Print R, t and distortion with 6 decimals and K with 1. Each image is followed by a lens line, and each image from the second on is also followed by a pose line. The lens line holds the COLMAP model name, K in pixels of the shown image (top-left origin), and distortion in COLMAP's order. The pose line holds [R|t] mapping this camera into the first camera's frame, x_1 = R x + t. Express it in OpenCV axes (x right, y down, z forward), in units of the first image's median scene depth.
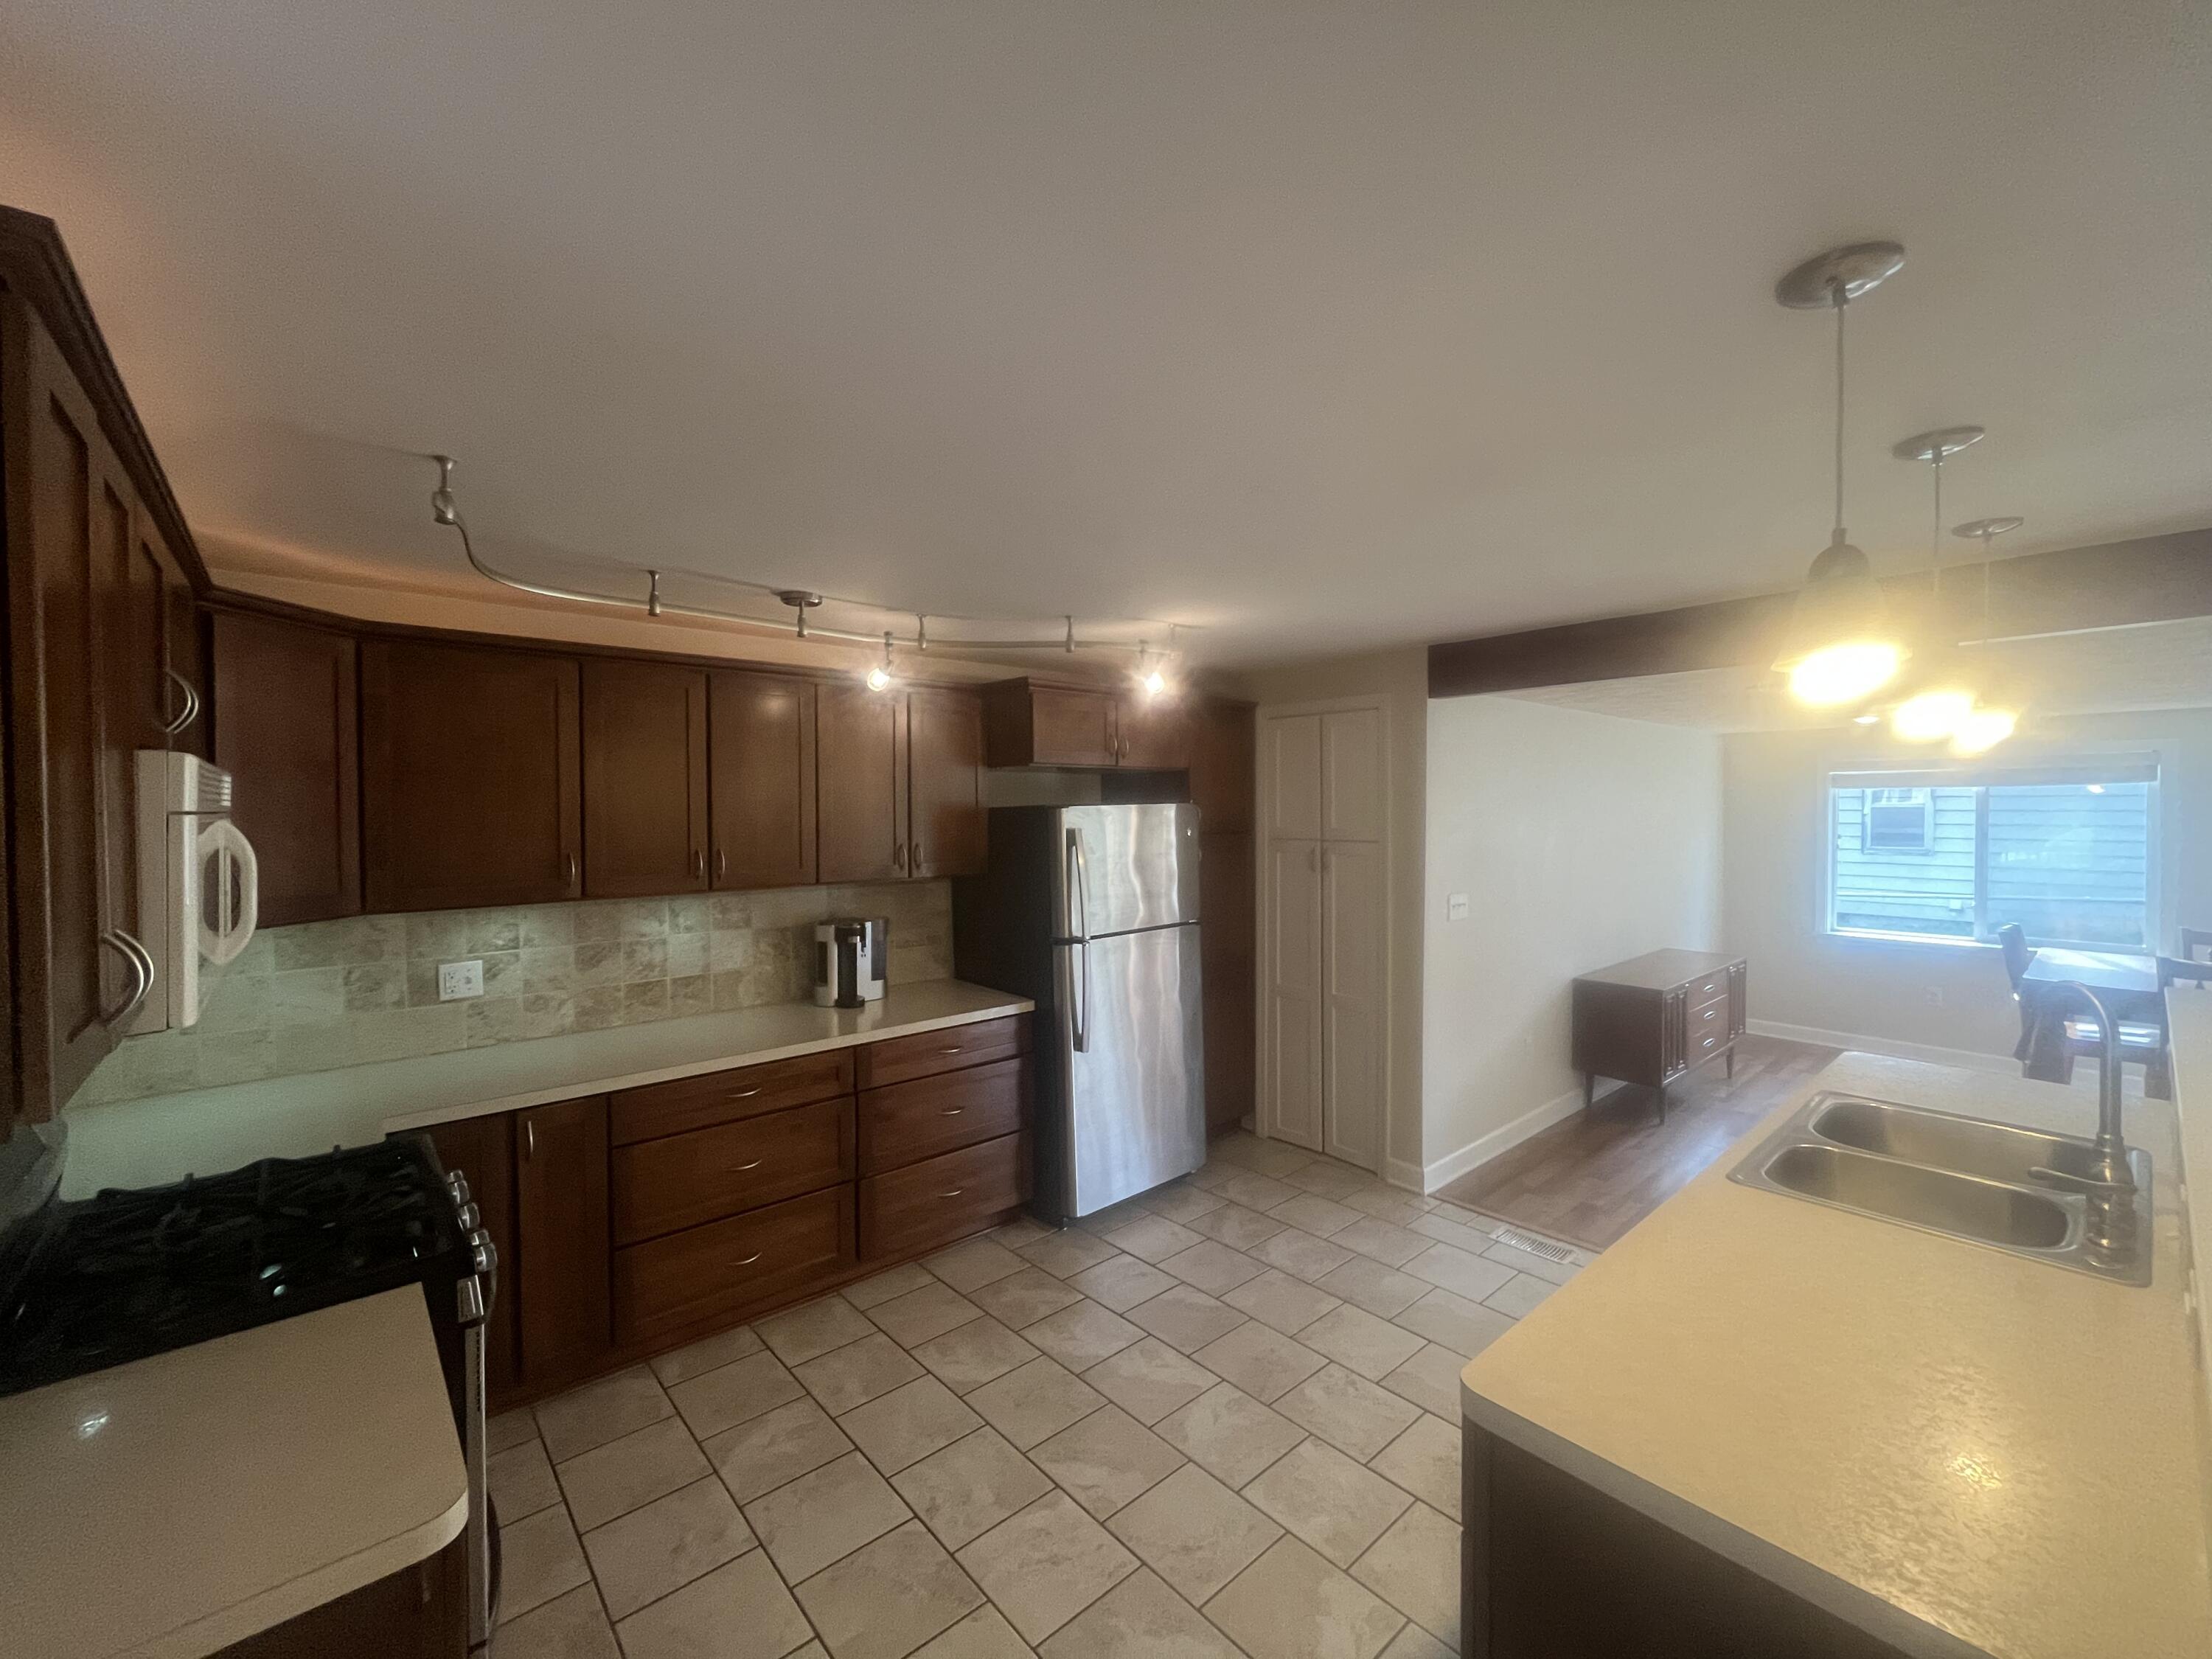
lens RADIAL K [[901.0, 0, 1104.7], [0, 901.0, 825.9], [0, 0, 1]] dist [-0.002359, -0.000362]
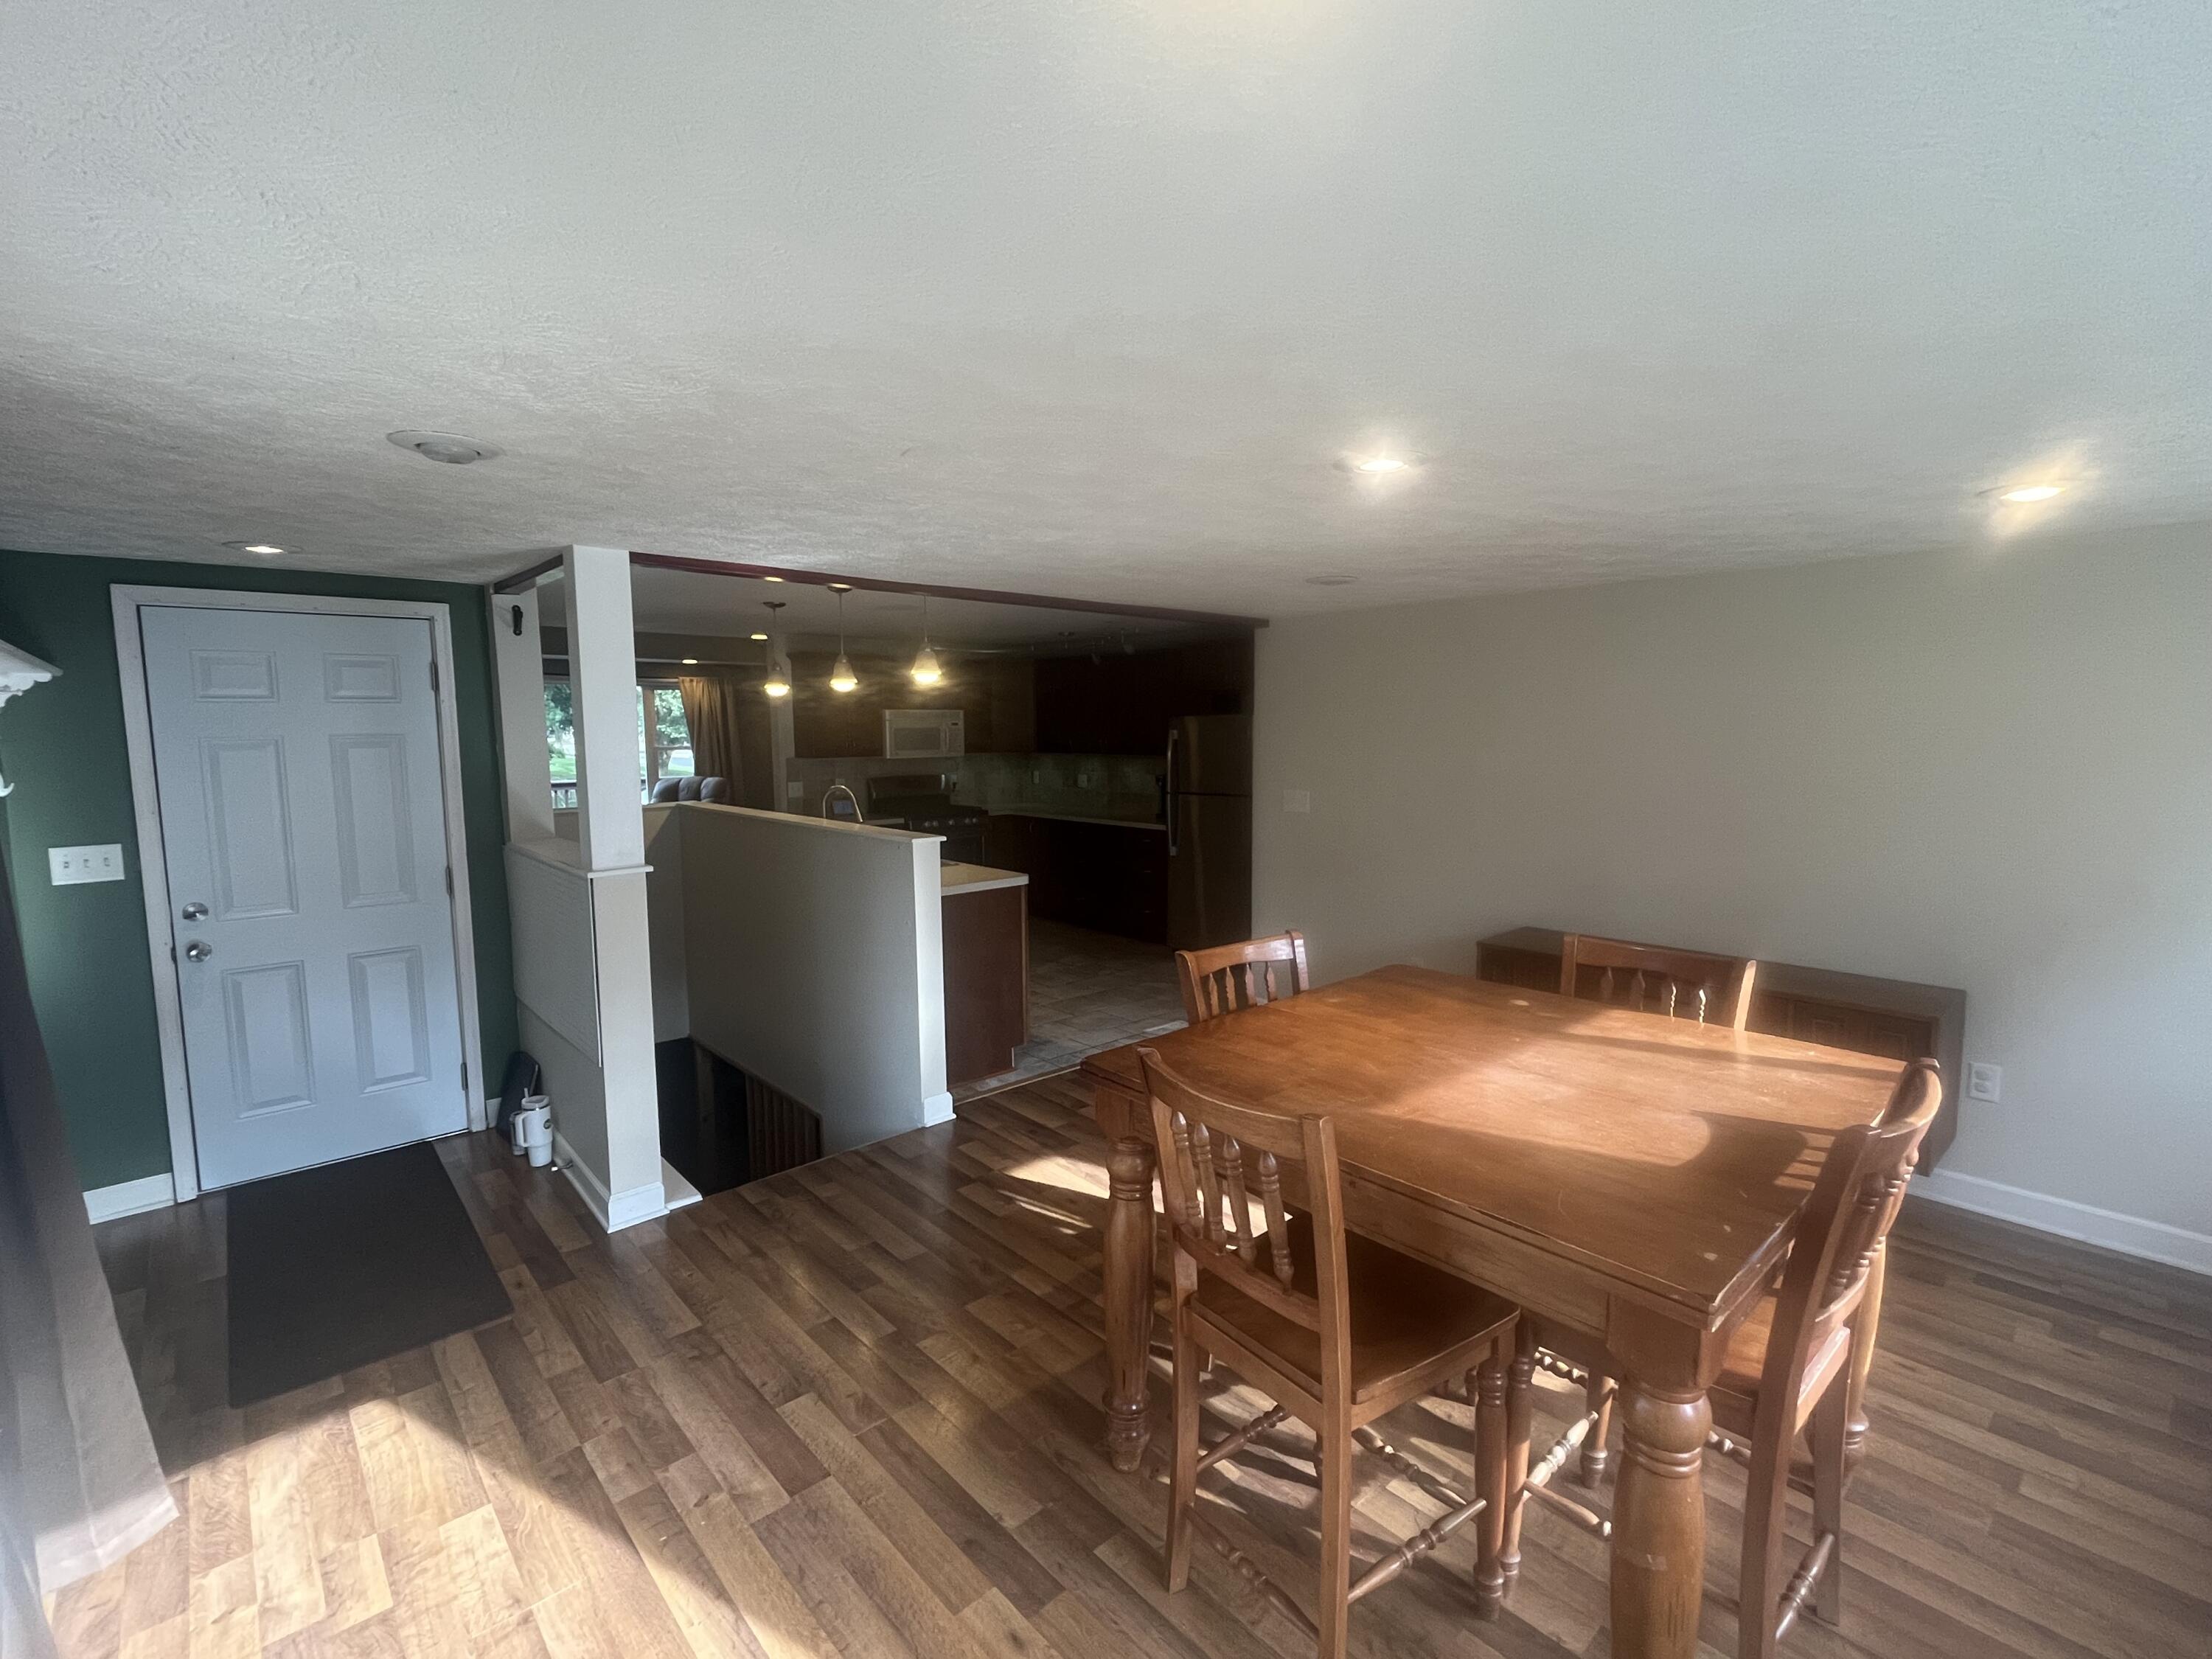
lens RADIAL K [[1008.1, 0, 1106.0], [0, 1008.1, 829.5], [0, 0, 1]] dist [-0.002425, -0.000655]
pose [[0.008650, 0.110794, -0.993806, 2.263239], [-0.012951, 0.993772, 0.110677, -0.021950], [0.999879, 0.011913, 0.010031, 0.991266]]
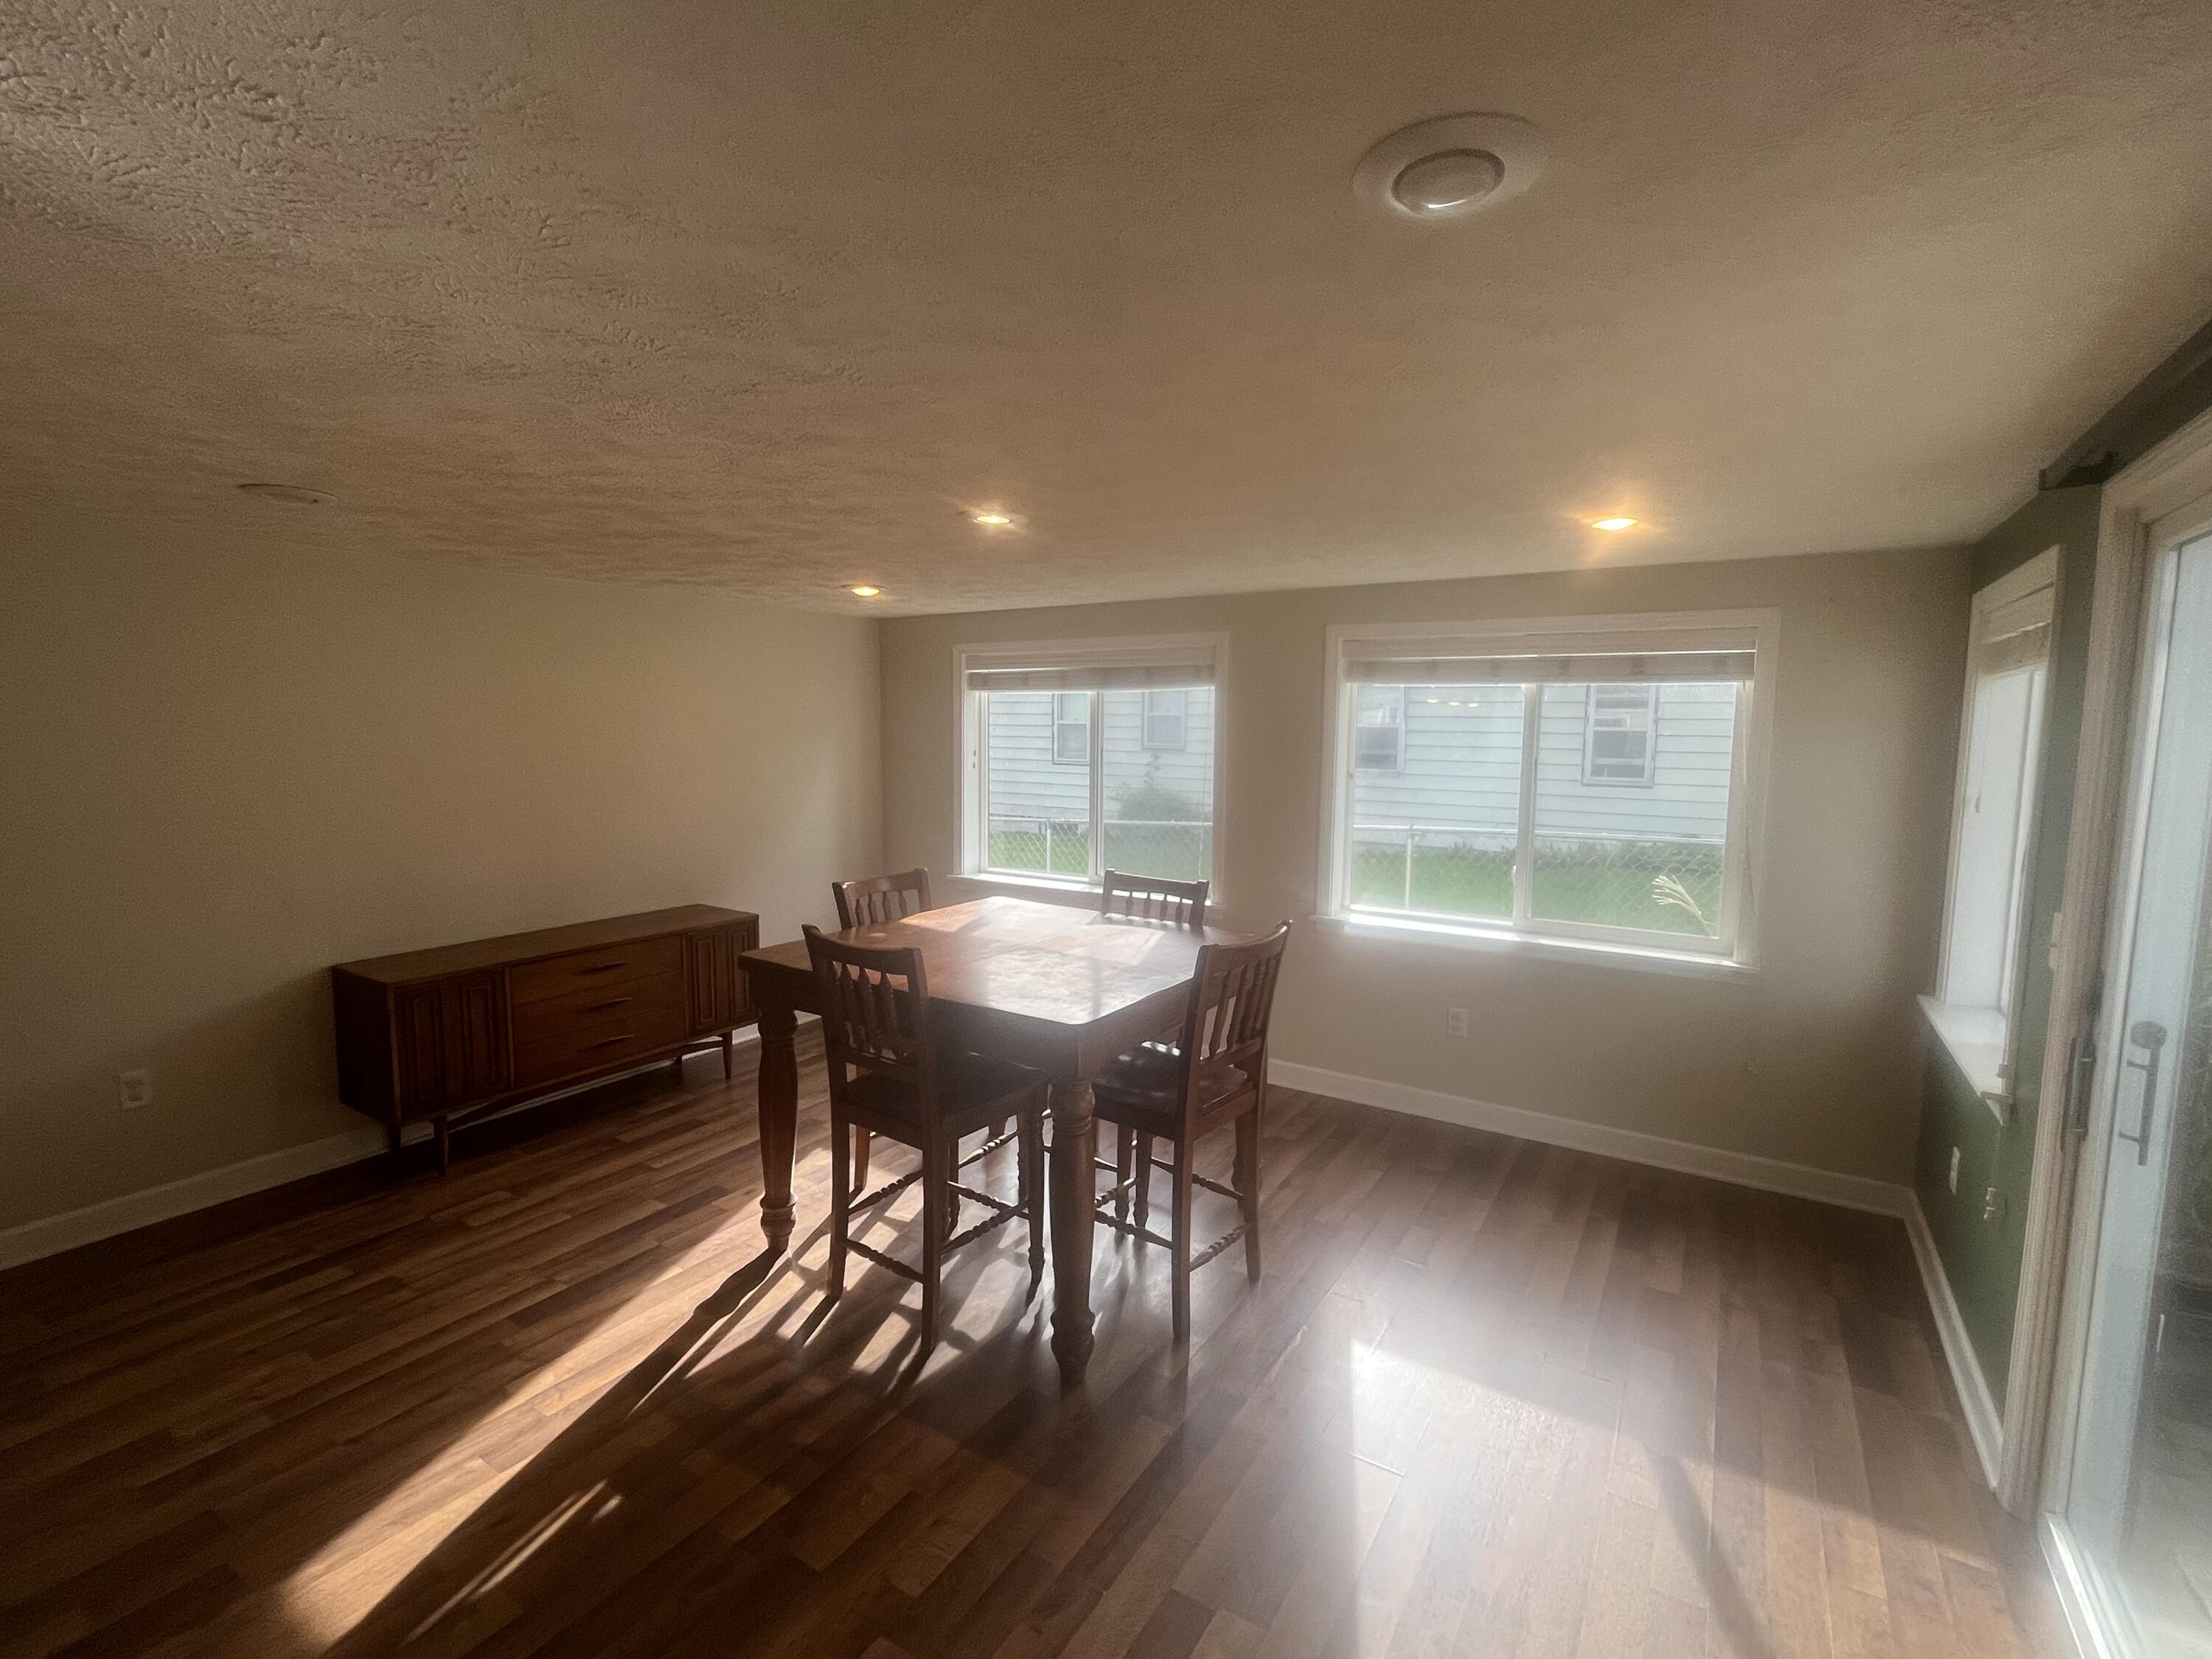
lens RADIAL K [[1008.1, 0, 1106.0], [0, 1008.1, 829.5], [0, 0, 1]] dist [-0.002425, -0.000655]
pose [[0.958721, -0.014496, 0.283980, 1.370015], [-0.009156, 0.996608, 0.081781, 0.010533], [-0.284202, -0.081005, 0.955336, 0.253423]]
